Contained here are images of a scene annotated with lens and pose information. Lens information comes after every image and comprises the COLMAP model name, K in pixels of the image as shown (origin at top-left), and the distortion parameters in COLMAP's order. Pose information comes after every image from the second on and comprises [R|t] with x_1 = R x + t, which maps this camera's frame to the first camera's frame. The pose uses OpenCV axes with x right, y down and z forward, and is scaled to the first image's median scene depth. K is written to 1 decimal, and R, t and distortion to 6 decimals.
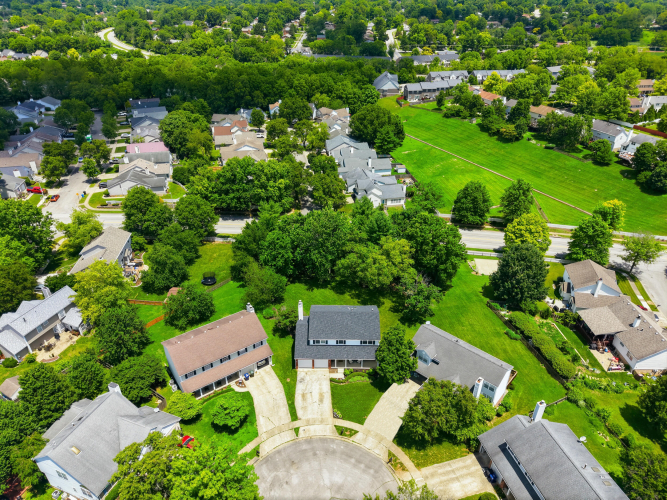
lens RADIAL K [[446.7, 0, 334.0], [0, 446.7, 246.9], [0, 0, 1]] dist [0.011238, -0.009217]
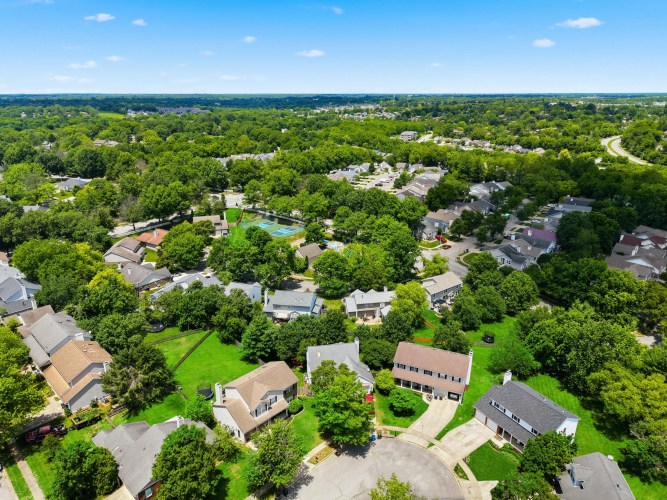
lens RADIAL K [[446.7, 0, 332.0], [0, 446.7, 251.2], [0, 0, 1]] dist [0.011238, -0.009217]
pose [[0.517745, 0.282025, -0.807714, 0.486747], [-0.431298, 0.901397, 0.038274, 0.001674], [0.738865, 0.328549, 0.588331, -0.076118]]
